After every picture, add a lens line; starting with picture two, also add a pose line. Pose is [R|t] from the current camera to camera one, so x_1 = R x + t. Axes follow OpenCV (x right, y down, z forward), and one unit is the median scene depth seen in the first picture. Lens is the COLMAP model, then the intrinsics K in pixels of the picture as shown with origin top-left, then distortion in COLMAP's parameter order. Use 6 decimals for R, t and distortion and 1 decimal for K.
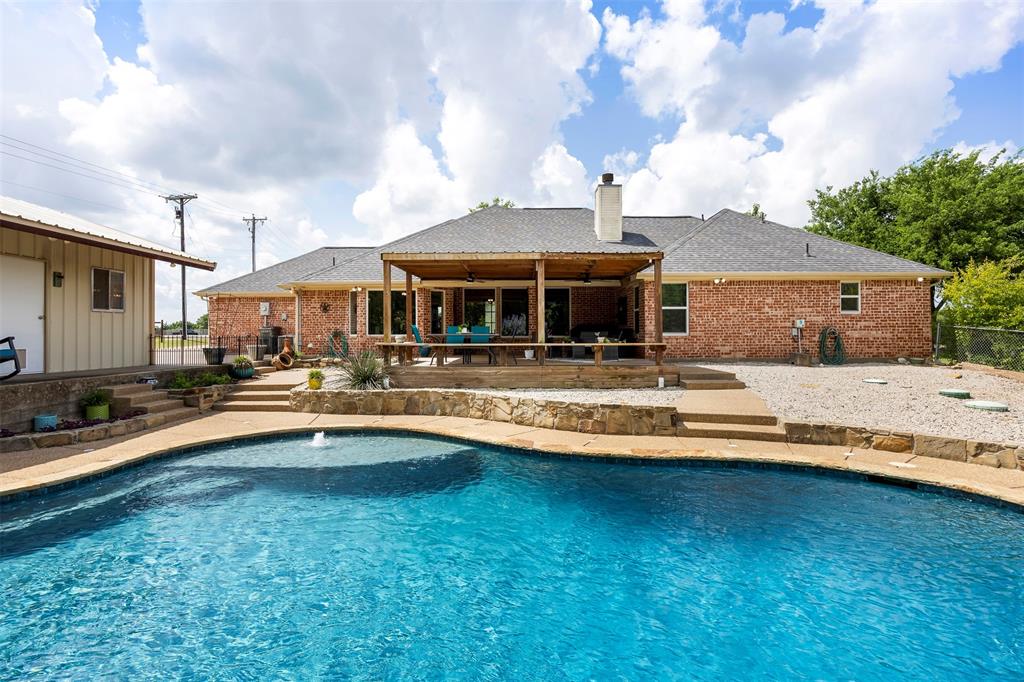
lens RADIAL K [[491.3, 0, 514.4], [0, 491.3, 336.9], [0, 0, 1]] dist [-0.001708, 0.000641]
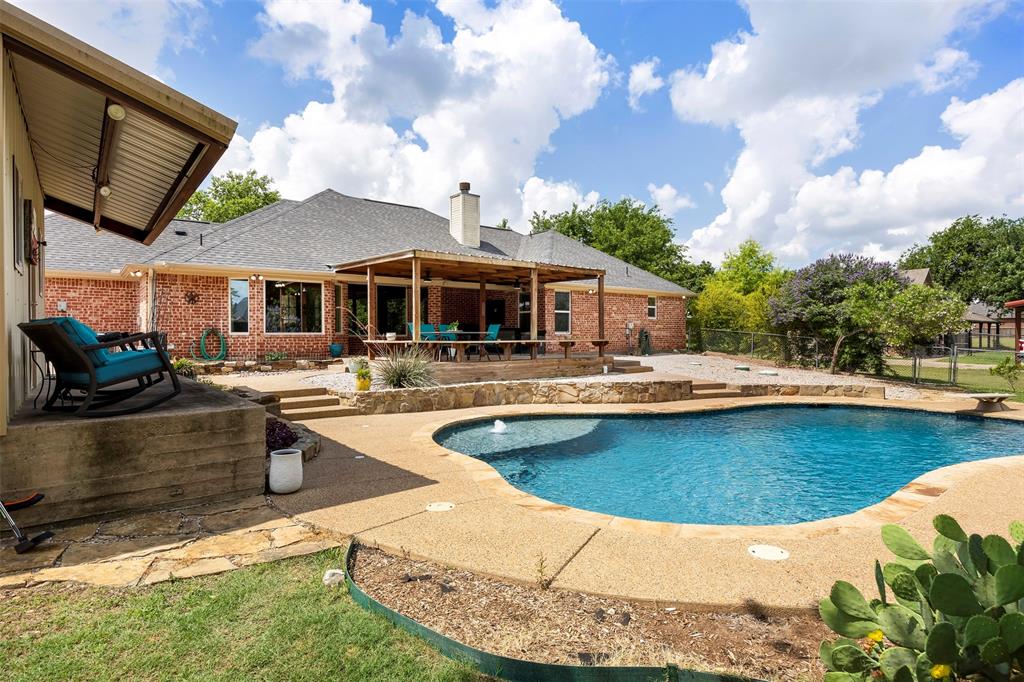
lens RADIAL K [[547.3, 0, 507.2], [0, 547.3, 341.7], [0, 0, 1]] dist [0.016553, 0.000135]
pose [[0.785509, -0.006961, 0.618812, -0.793808], [0.001795, 0.999958, 0.008969, 0.004308], [-0.618848, -0.005934, 0.785488, 0.012589]]
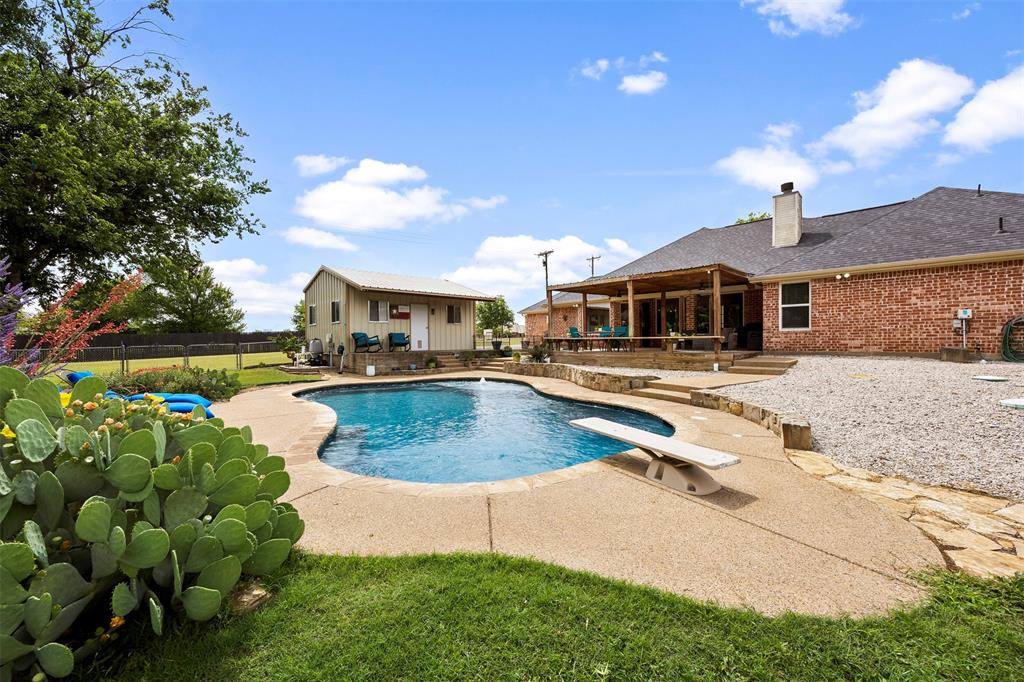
lens RADIAL K [[397.6, 0, 511.7], [0, 397.6, 341.2], [0, 0, 1]] dist [-0.000274, -0.000483]
pose [[0.707034, -0.000012, -0.707180, 0.635145], [0.004696, 0.999978, 0.004678, 0.017894], [0.707164, -0.006628, 0.707018, -0.094574]]
